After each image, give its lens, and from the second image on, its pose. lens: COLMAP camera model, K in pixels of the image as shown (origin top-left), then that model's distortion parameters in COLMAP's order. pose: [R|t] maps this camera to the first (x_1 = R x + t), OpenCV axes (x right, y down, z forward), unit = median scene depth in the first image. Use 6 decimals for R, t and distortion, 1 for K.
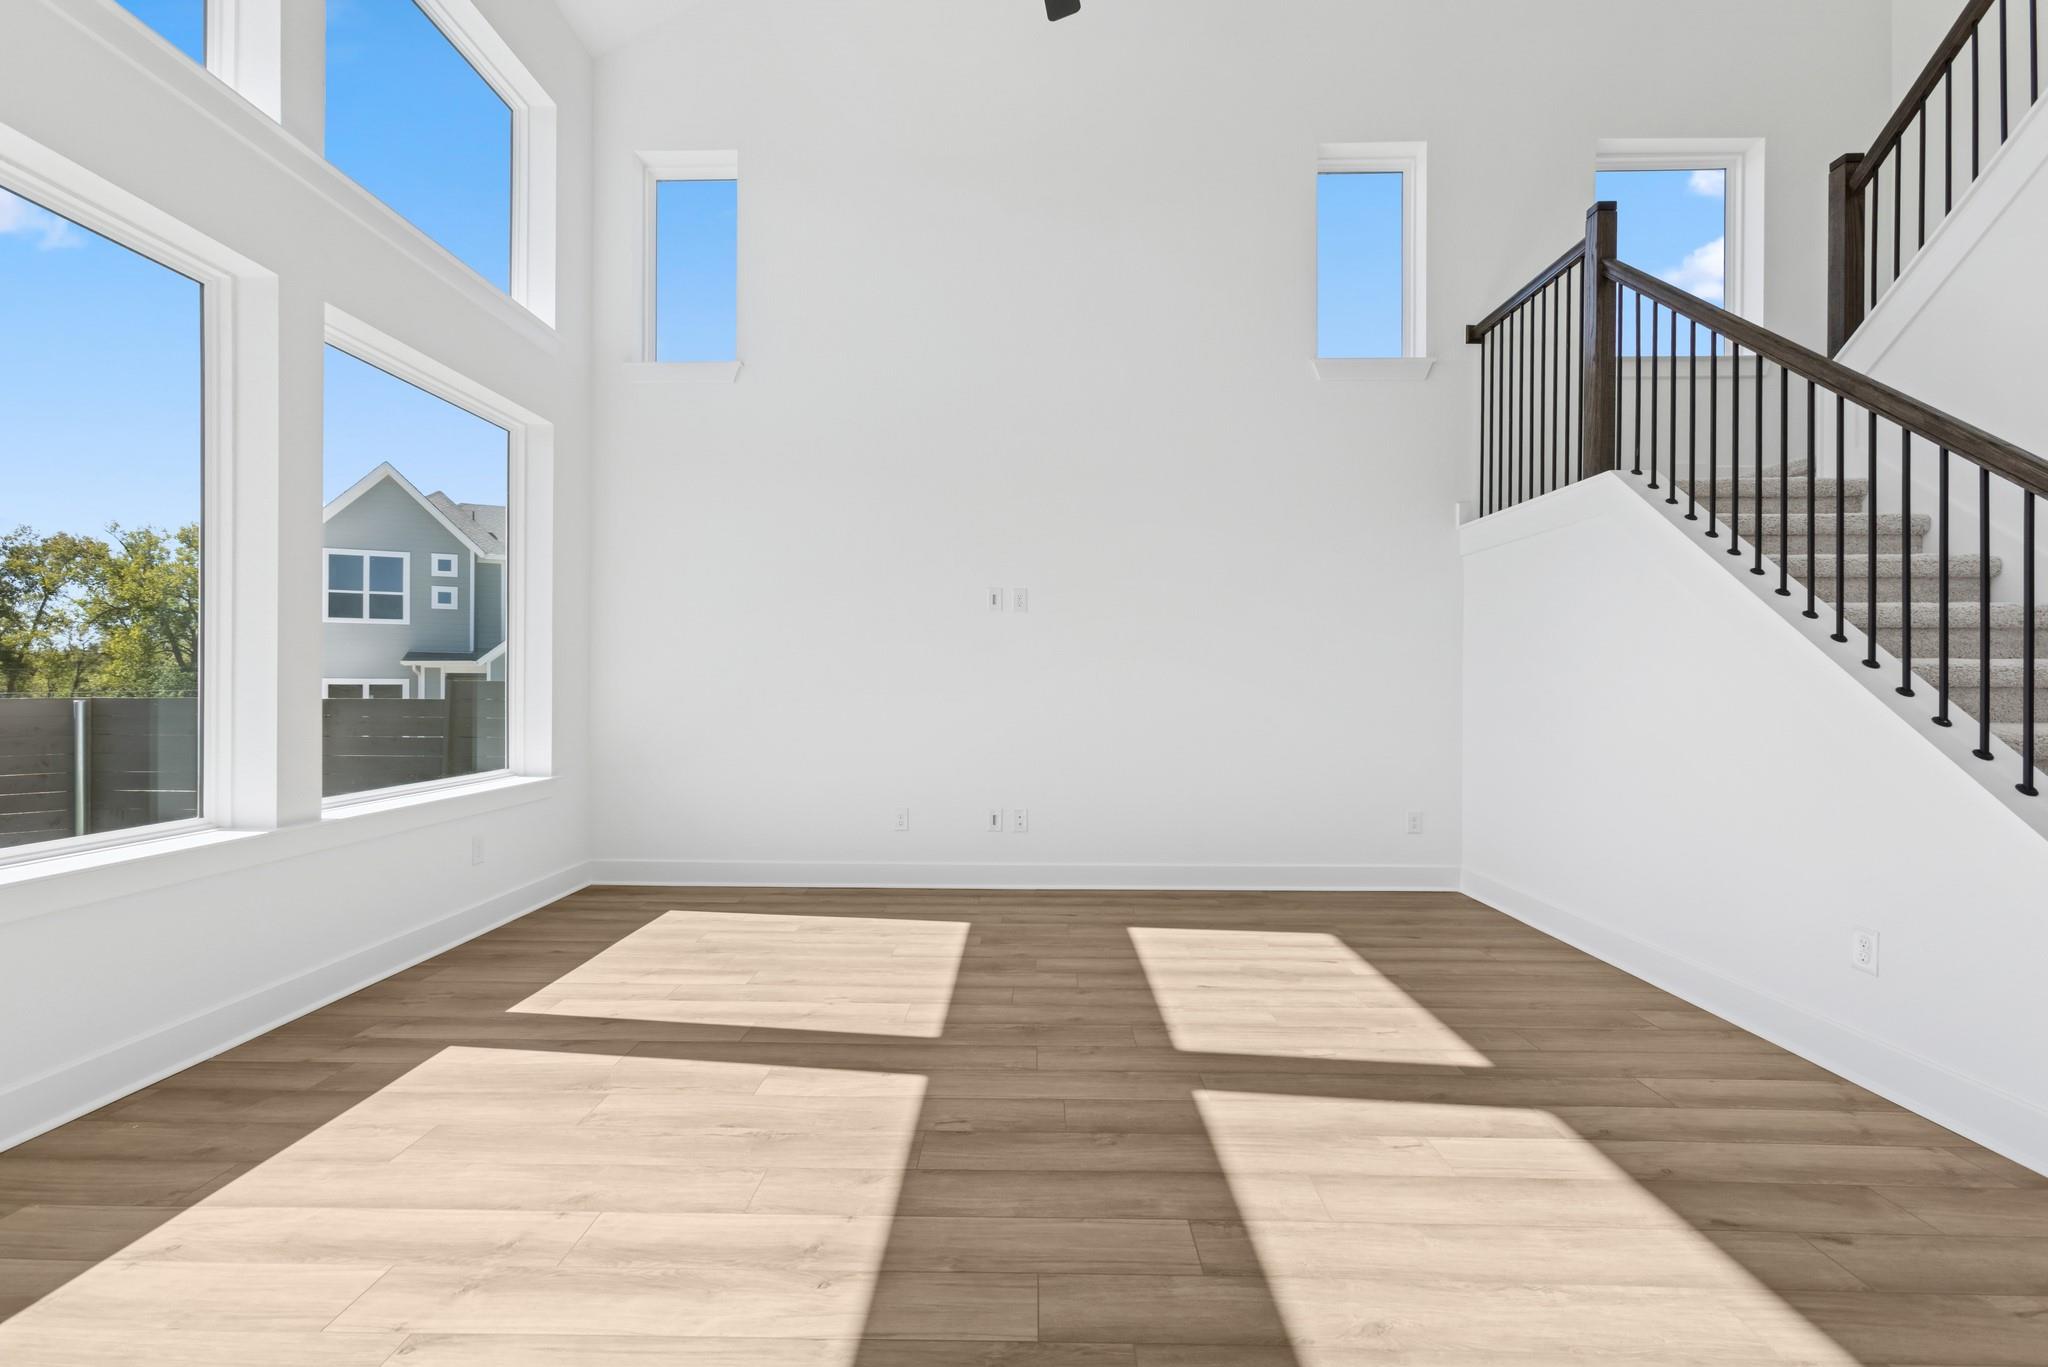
lens RADIAL K [[911.1, 0, 1028.5], [0, 911.1, 673.4], [0, 0, 1]] dist [0.007493, 0.000762]
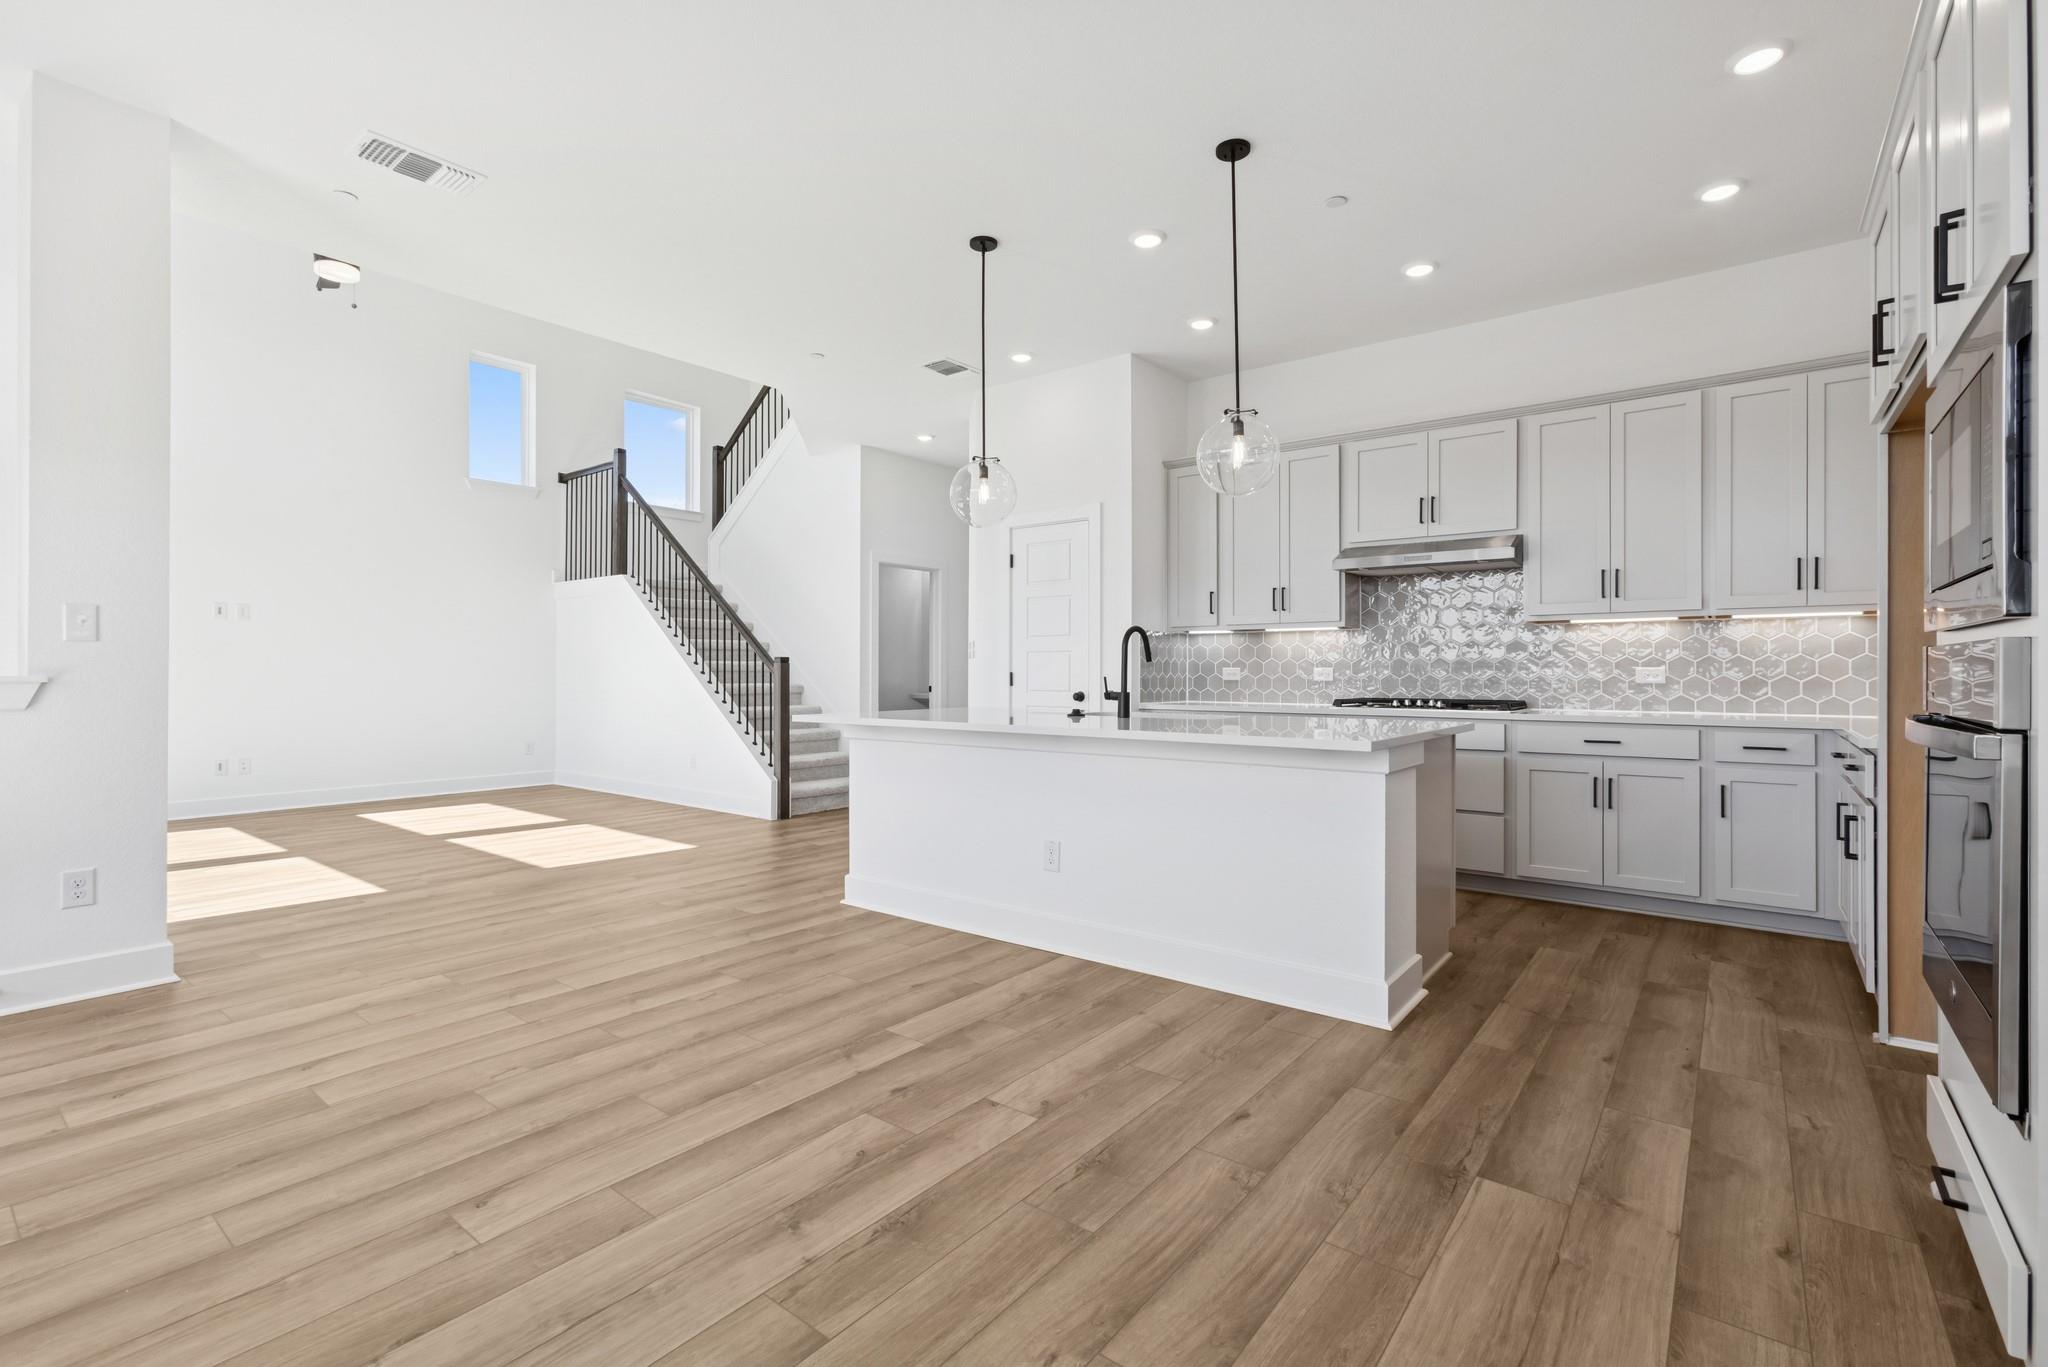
lens RADIAL K [[911.1, 0, 1013.8], [0, 911.1, 664.7], [0, 0, 1]] dist [0.007493, 0.000762]
pose [[0.613866, -0.006545, 0.789383, -0.533216], [-0.004035, 0.999927, 0.011429, -0.024794], [-0.789400, -0.010201, 0.613795, -1.108494]]
